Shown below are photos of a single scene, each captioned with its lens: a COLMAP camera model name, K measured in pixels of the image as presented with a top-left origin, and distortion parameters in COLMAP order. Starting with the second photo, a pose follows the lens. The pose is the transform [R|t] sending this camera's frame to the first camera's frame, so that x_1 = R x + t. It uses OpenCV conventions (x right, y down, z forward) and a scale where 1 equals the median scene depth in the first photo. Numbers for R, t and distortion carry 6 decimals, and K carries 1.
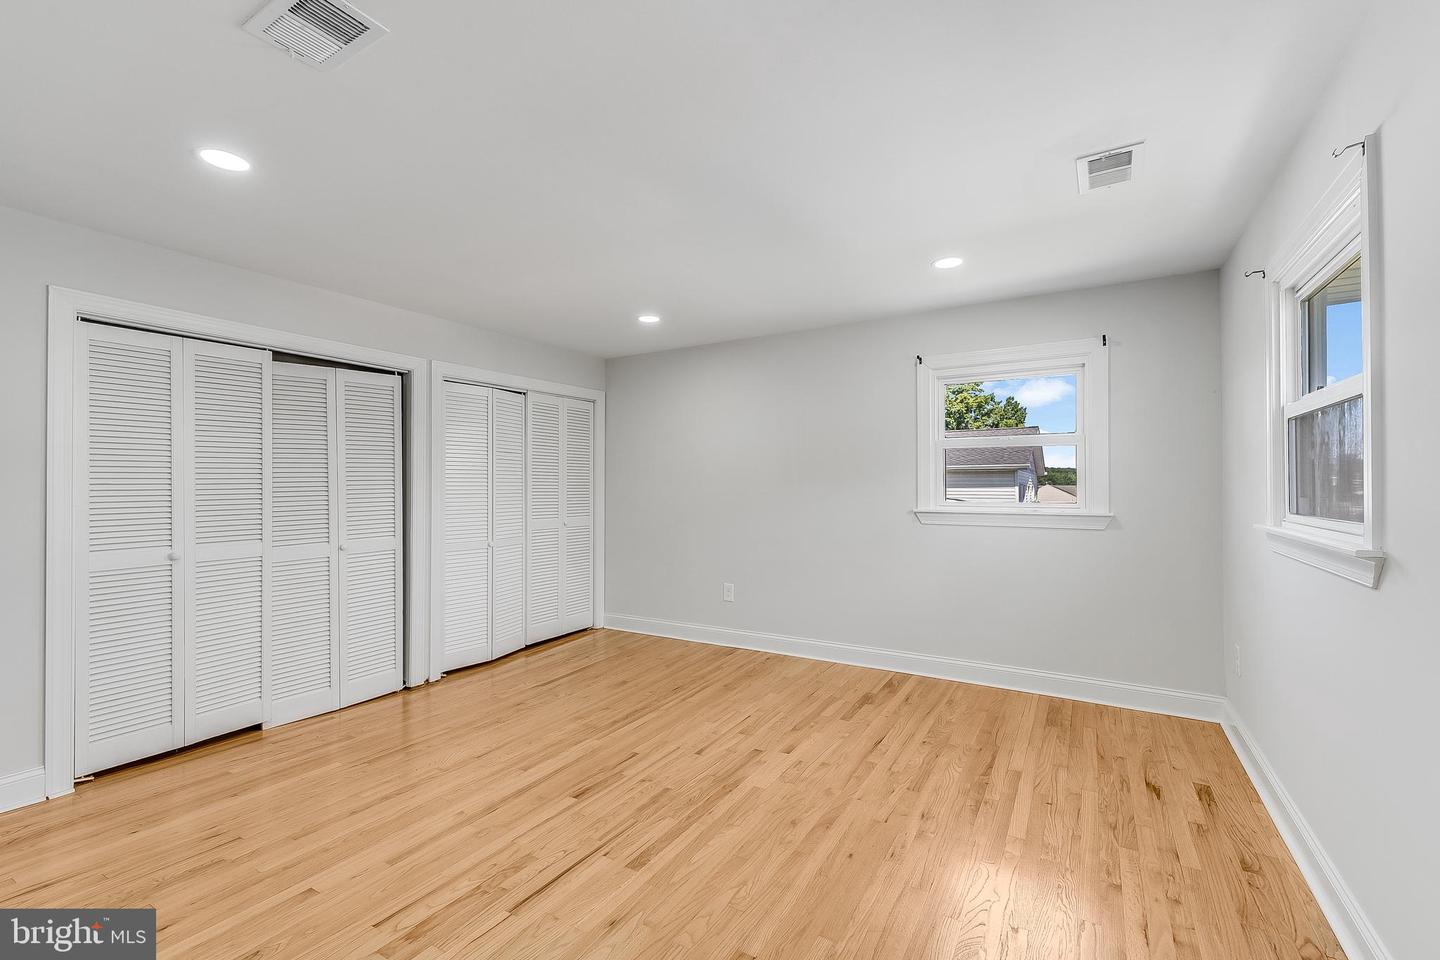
lens RADIAL K [[612.4, 0, 720.0], [0, 612.4, 480.0], [0, 0, 1]] dist [-0.002777, -0.000495]
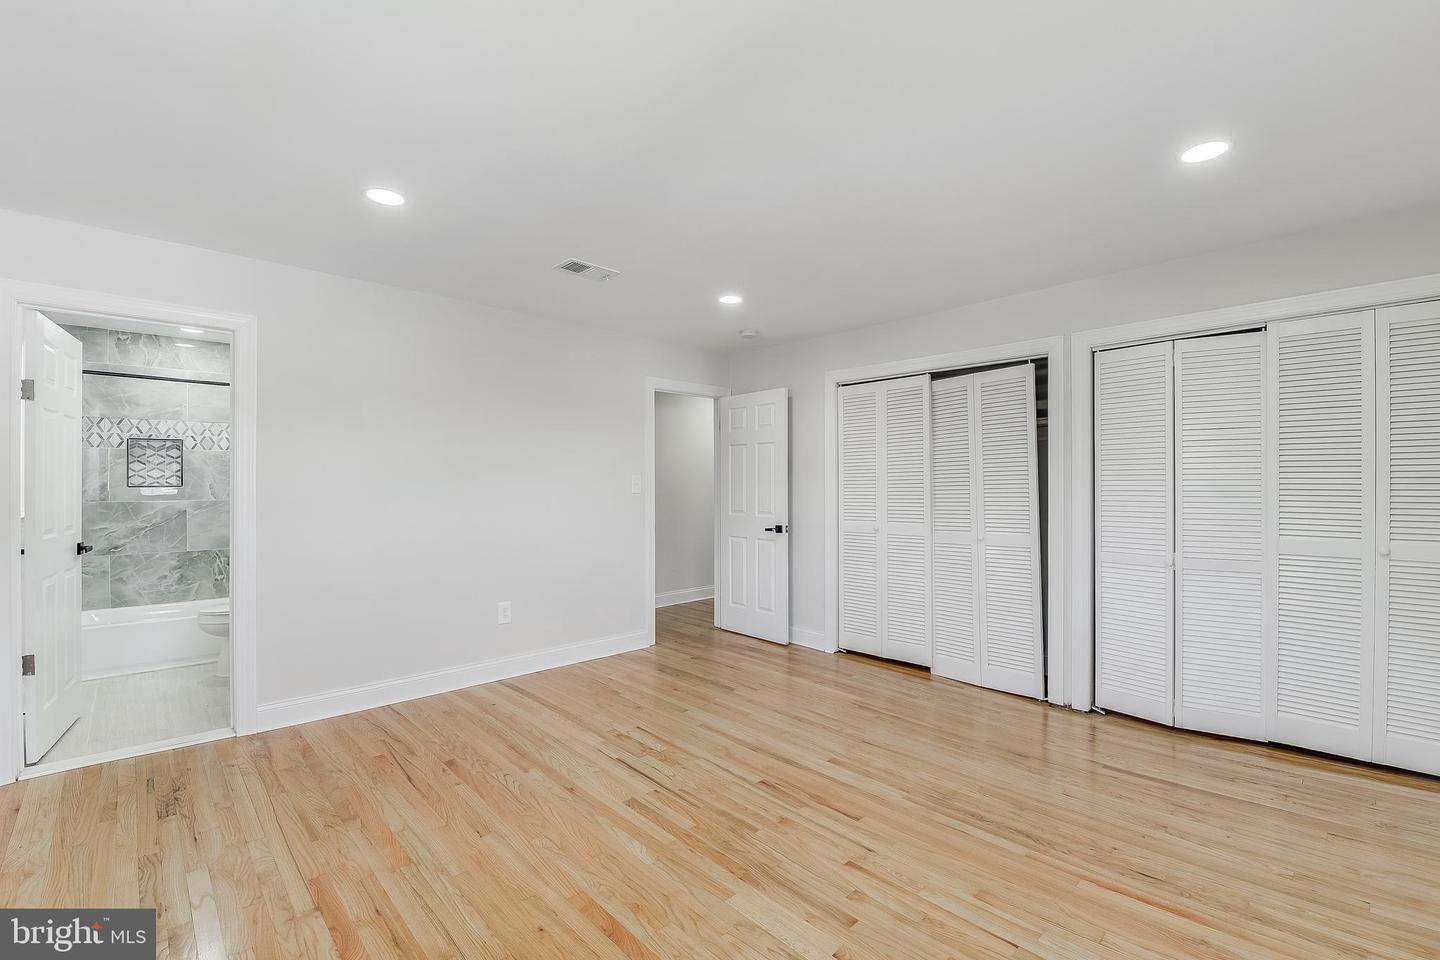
lens RADIAL K [[612.4, 0, 720.0], [0, 612.4, 480.0], [0, 0, 1]] dist [-0.002777, -0.000495]
pose [[-0.257048, -0.000384, -0.966399, 0.592892], [0.013190, 0.999905, -0.003906, 0.007073], [0.966309, -0.013751, -0.257018, 0.909158]]
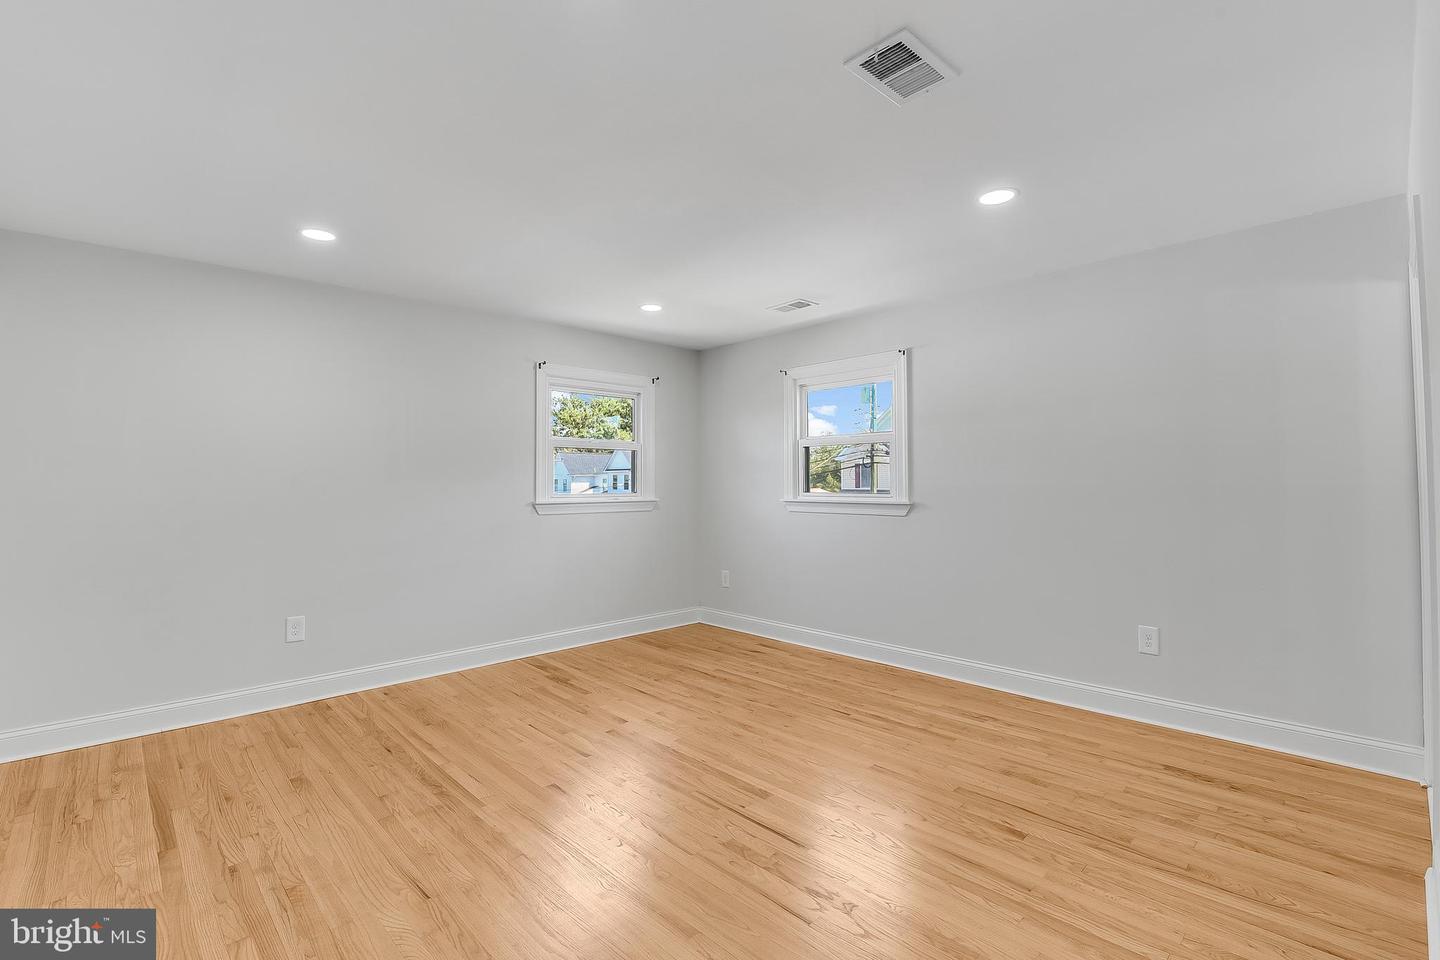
lens RADIAL K [[657.5, 0, 726.8], [0, 657.5, 472.5], [0, 0, 1]] dist [-0.025791, -0.000659]
pose [[0.247777, 0.014132, 0.968714, -0.858735], [-0.003750, 0.999900, -0.013628, 0.012355], [-0.968810, -0.000256, 0.247806, 0.463741]]
